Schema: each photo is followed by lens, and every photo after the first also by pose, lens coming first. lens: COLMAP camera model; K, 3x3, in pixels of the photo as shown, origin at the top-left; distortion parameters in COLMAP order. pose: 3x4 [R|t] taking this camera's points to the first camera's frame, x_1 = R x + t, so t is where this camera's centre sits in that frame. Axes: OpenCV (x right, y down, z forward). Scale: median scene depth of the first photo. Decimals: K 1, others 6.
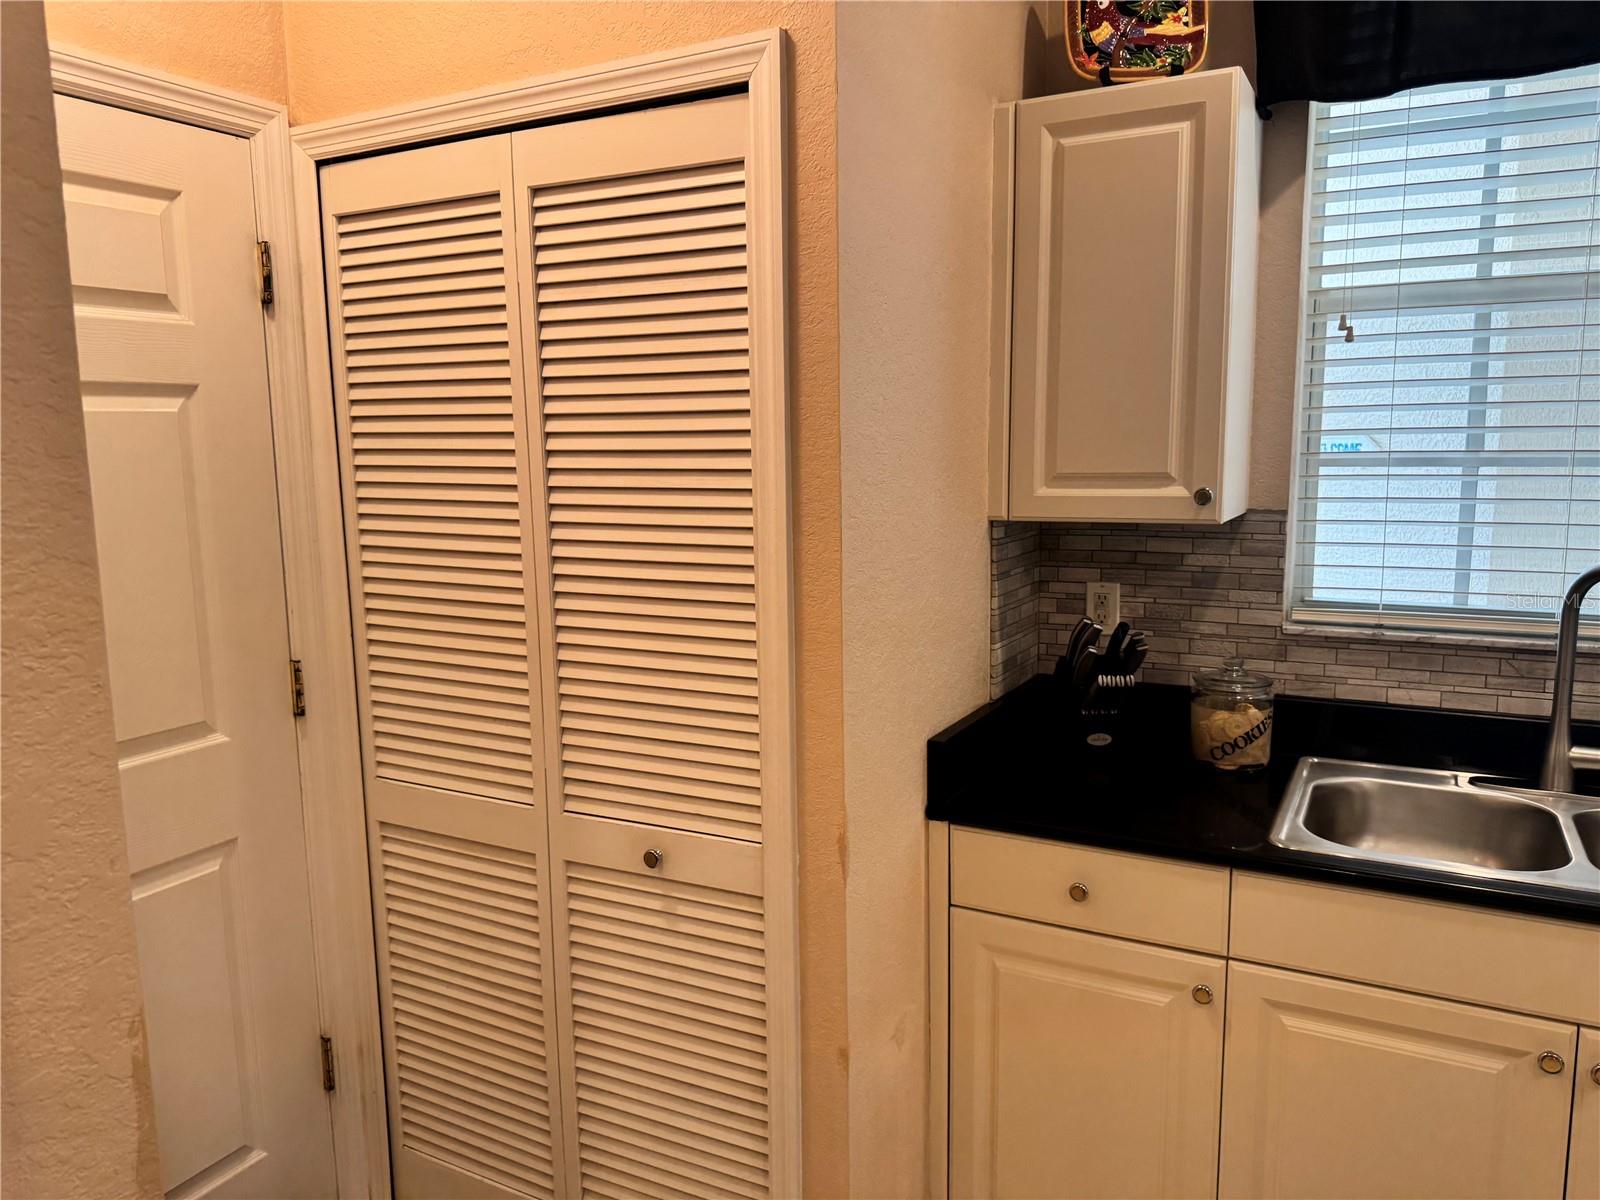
lens RADIAL K [[1131.3, 0, 795.9], [0, 1131.3, 591.6], [0, 0, 1]] dist [0.065417, -0.084815]
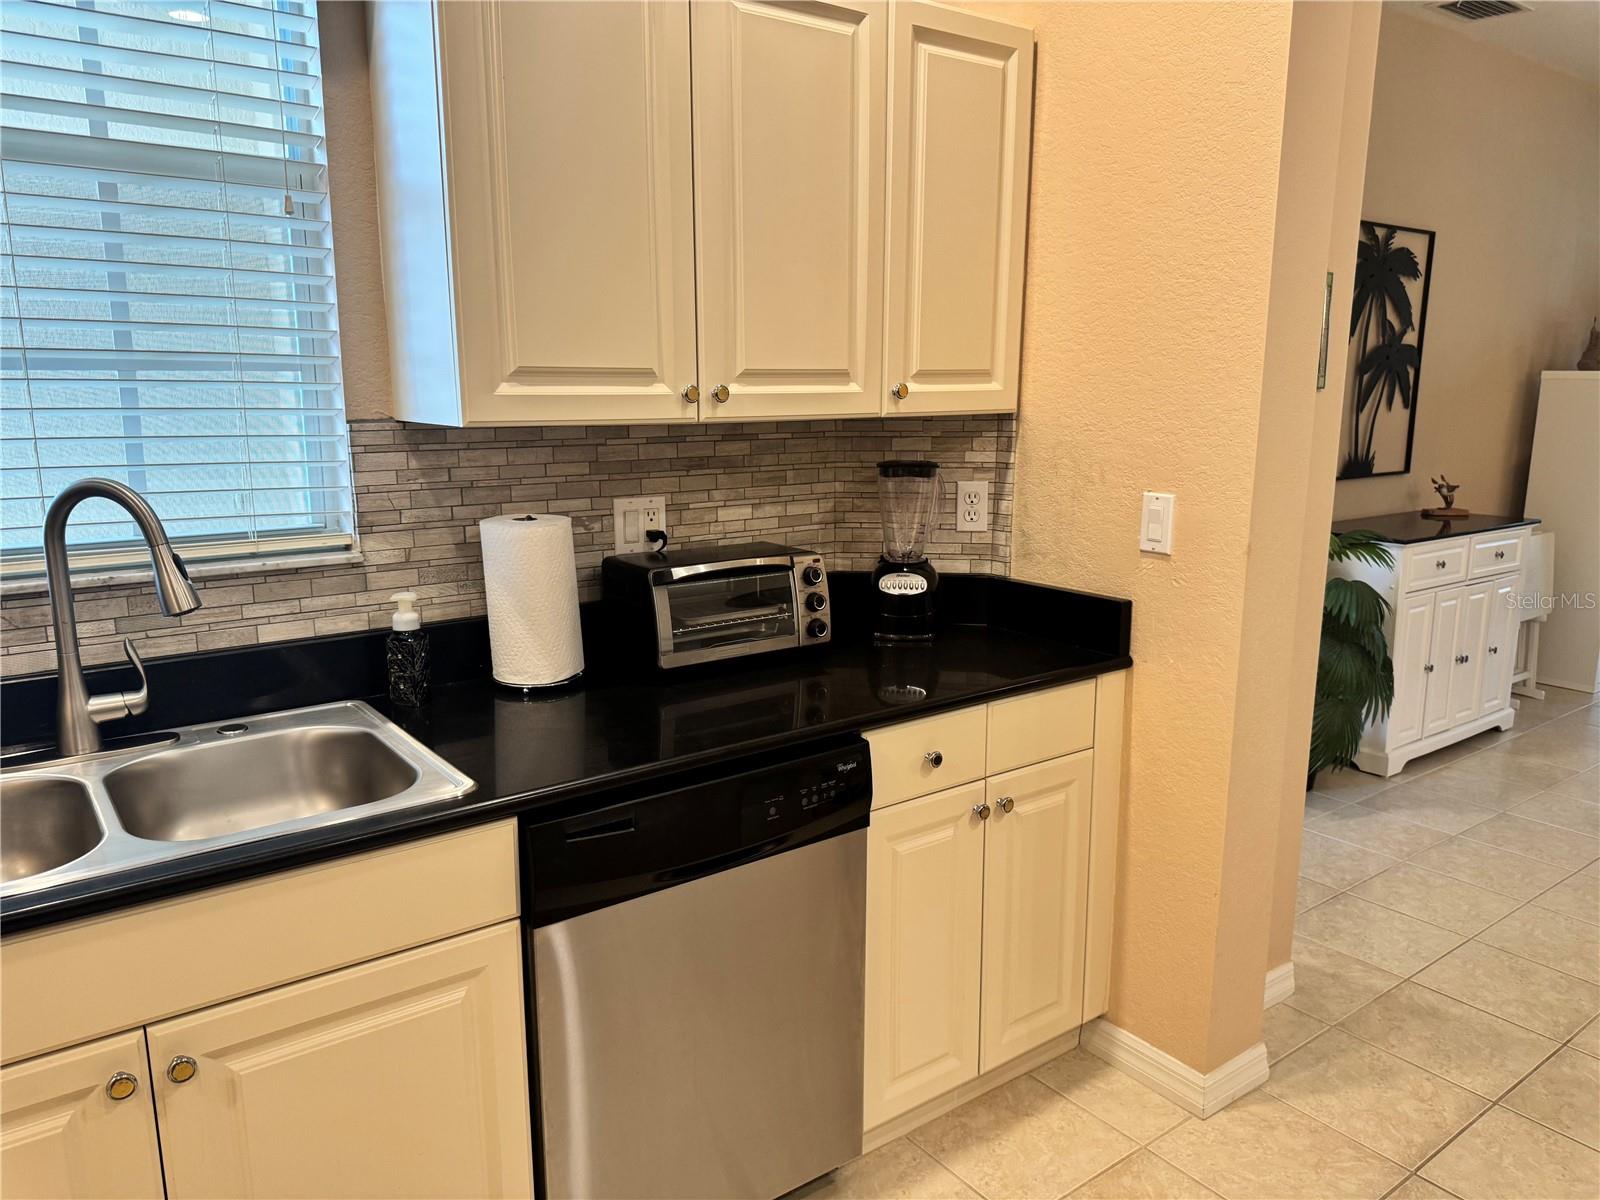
lens RADIAL K [[1131.3, 0, 808.0], [0, 1131.3, 610.3], [0, 0, 1]] dist [0.065417, -0.084815]
pose [[0.411460, -0.166465, 0.896097, 0.132040], [0.110185, 0.985053, 0.132397, 0.015073], [-0.904743, 0.044261, 0.423652, 0.136380]]
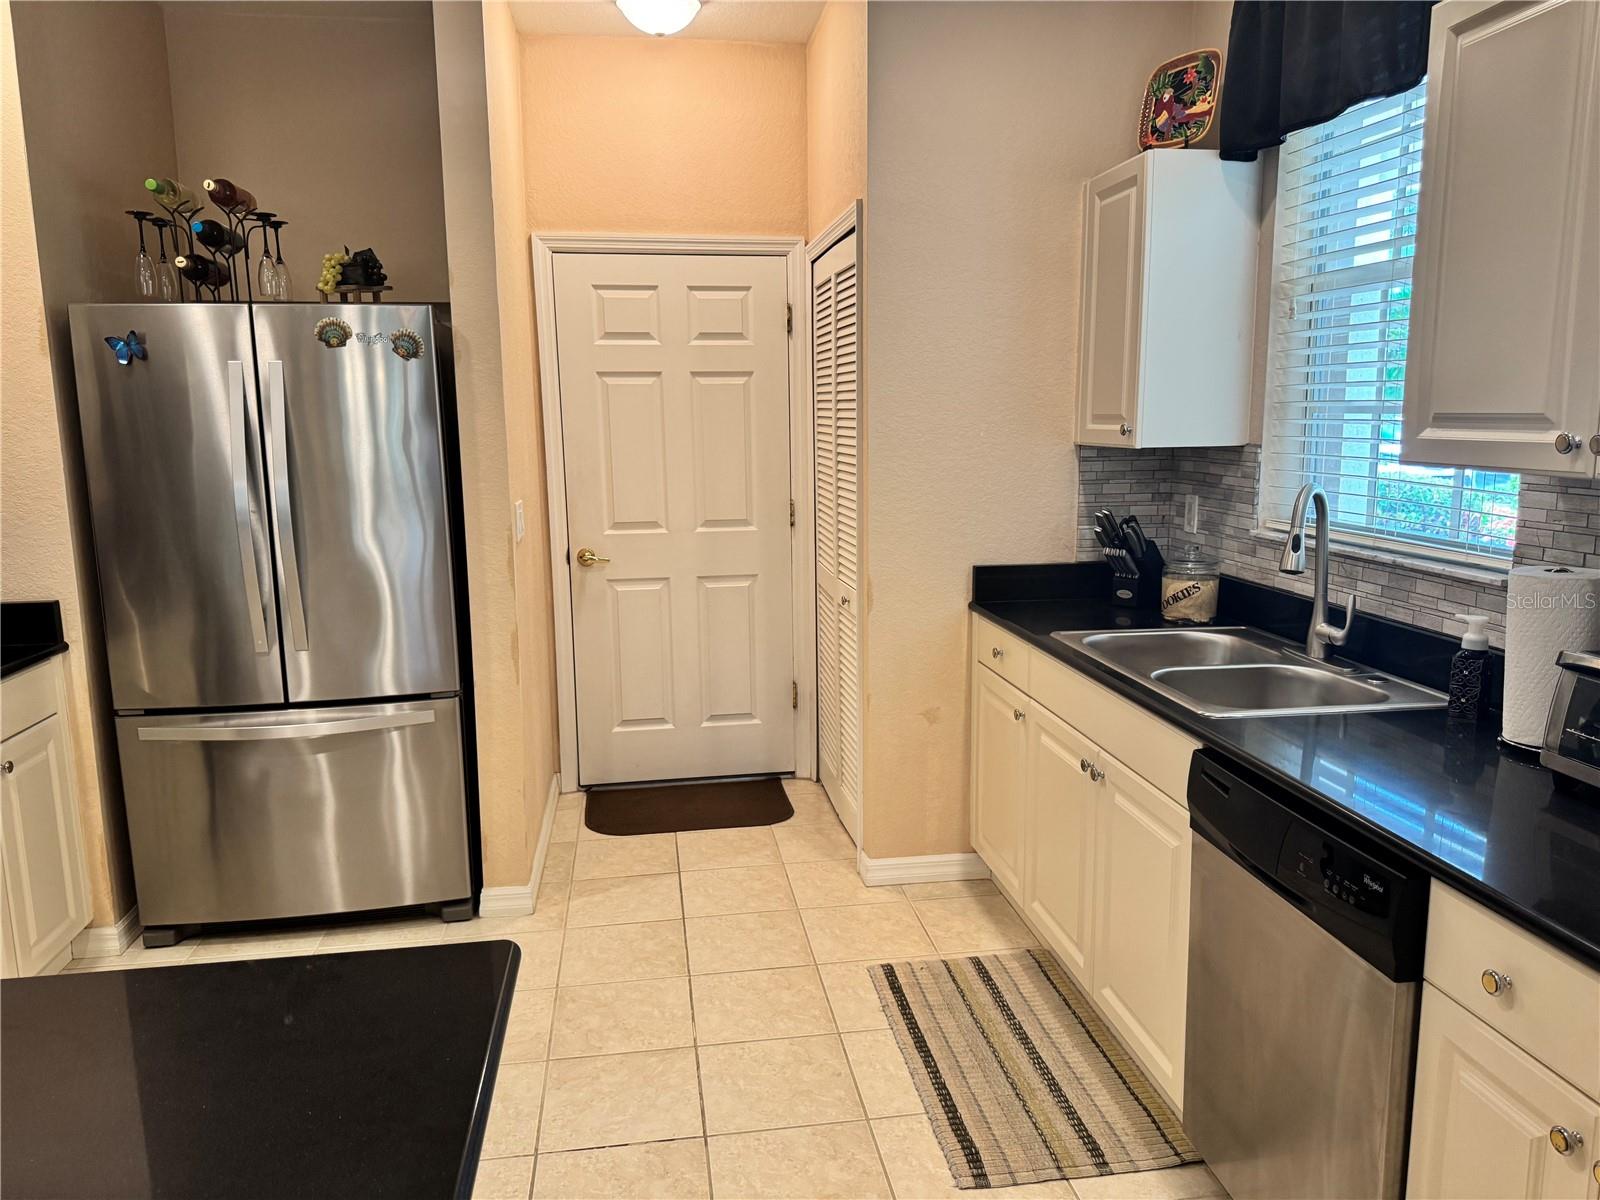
lens RADIAL K [[1131.3, 0, 810.8], [0, 1131.3, 596.6], [0, 0, 1]] dist [0.065417, -0.084815]
pose [[0.608341, 0.139259, -0.781363, 1.253449], [-0.103381, 0.990003, 0.095955, 0.034172], [0.786914, 0.022405, 0.616656, -0.270540]]
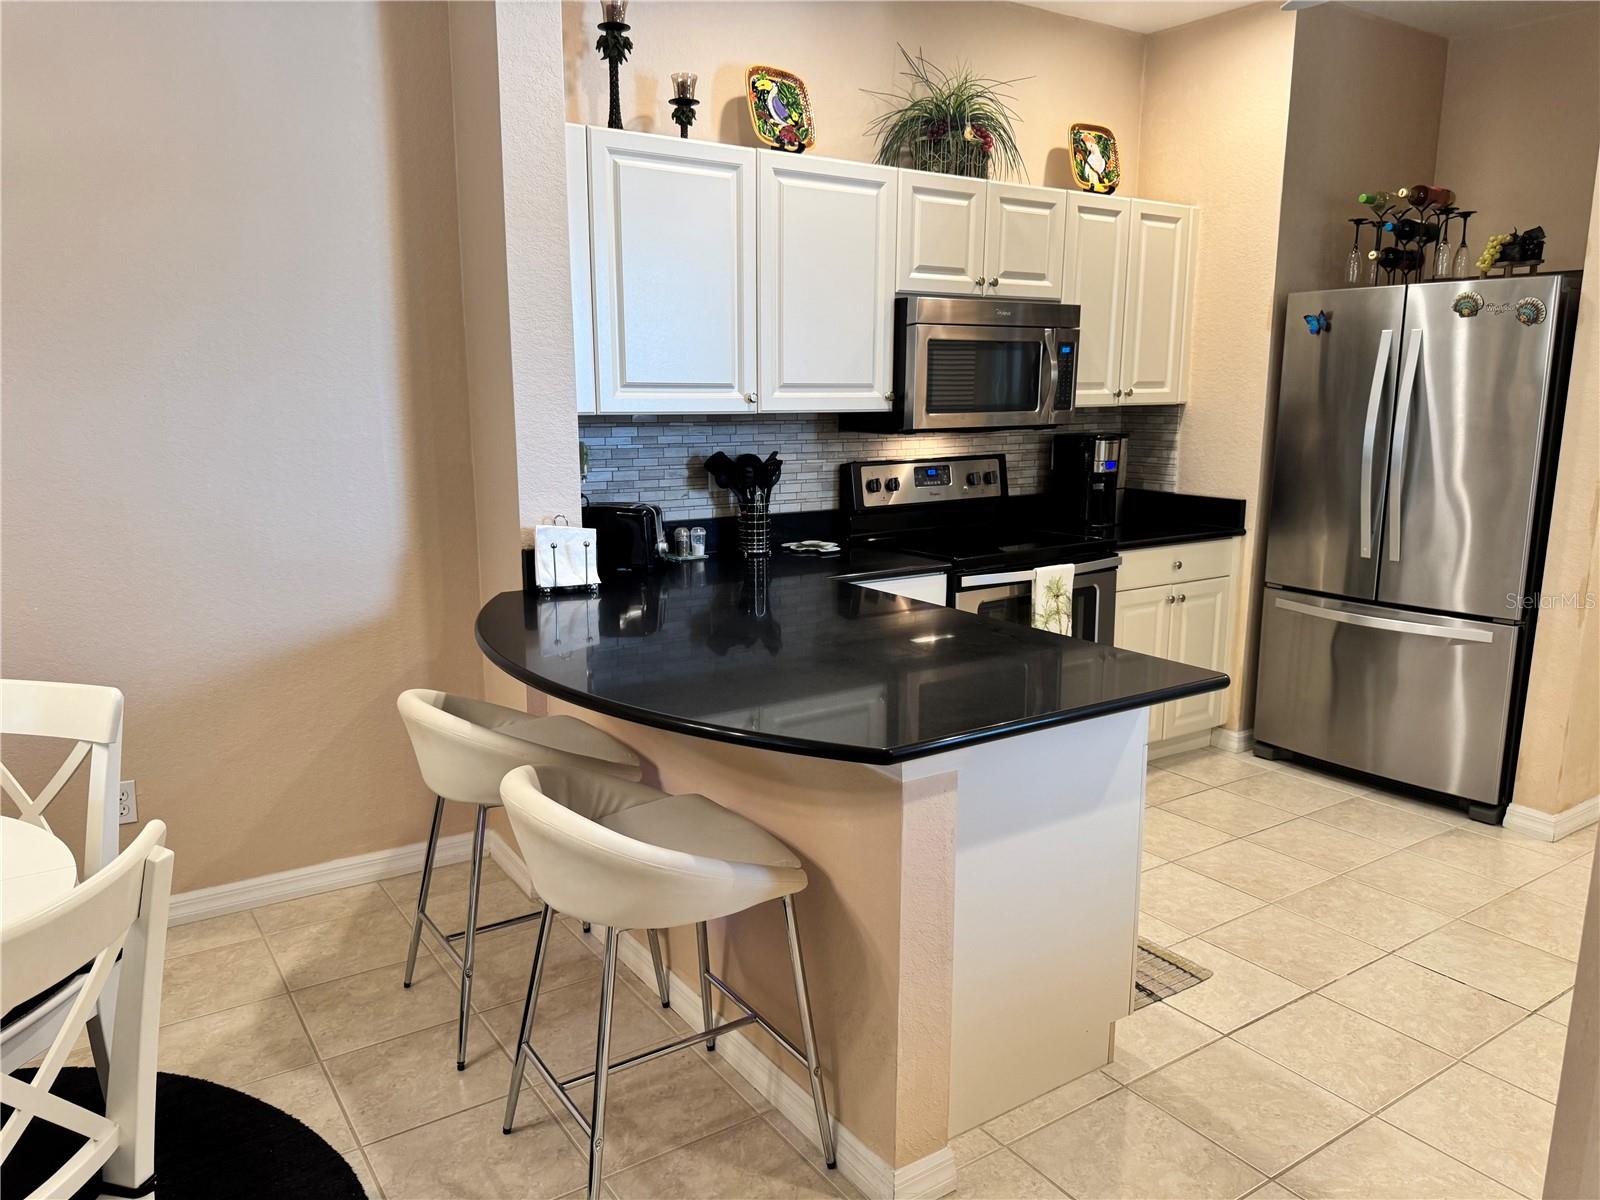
lens RADIAL K [[1131.3, 0, 803.1], [0, 1131.3, 594.0], [0, 0, 1]] dist [0.065417, -0.084815]
pose [[-0.450421, 0.178846, -0.874720, 1.778108], [-0.113027, 0.960426, 0.254571, -0.000042], [0.885633, 0.213532, -0.412382, 0.055849]]
